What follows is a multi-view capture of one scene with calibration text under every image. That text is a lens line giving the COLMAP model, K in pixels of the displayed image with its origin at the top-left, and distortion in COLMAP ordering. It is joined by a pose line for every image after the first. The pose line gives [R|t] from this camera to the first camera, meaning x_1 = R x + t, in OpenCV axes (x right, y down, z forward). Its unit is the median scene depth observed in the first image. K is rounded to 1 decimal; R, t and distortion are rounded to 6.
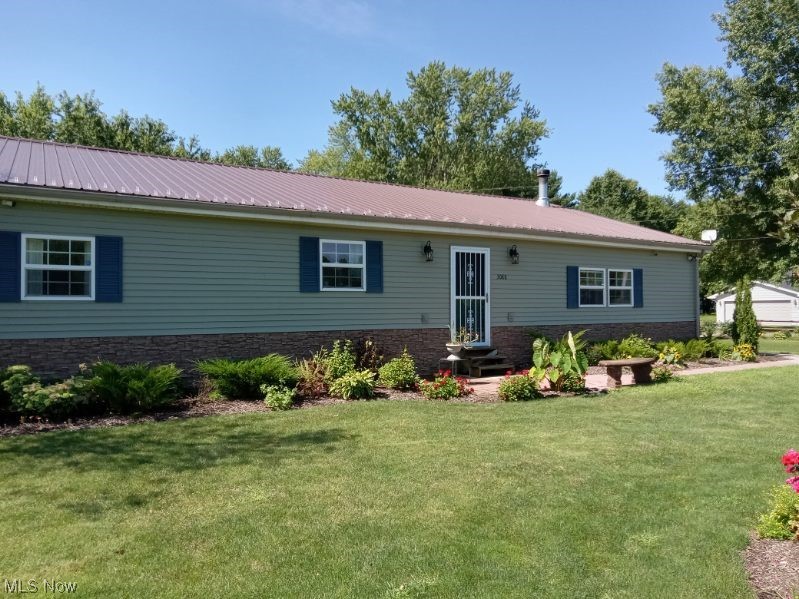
lens RADIAL K [[595.5, 0, 393.4], [0, 595.5, 300.3], [0, 0, 1]] dist [-0.002467, -0.007802]
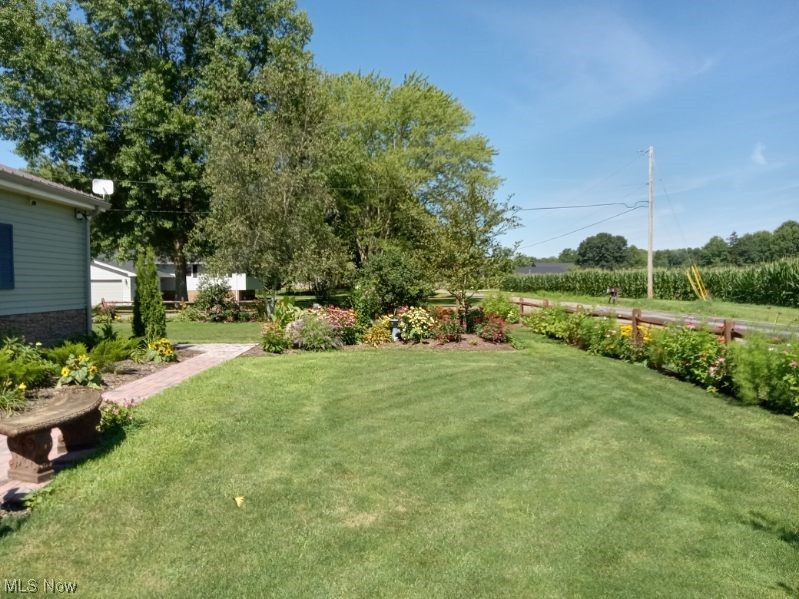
lens RADIAL K [[595.5, 0, 403.7], [0, 595.5, 304.5], [0, 0, 1]] dist [-0.002467, -0.007802]
pose [[0.480653, -0.027561, 0.876477, 0.037346], [-0.009431, 0.999286, 0.036594, 0.000640], [-0.876860, -0.025855, 0.480050, 0.163239]]
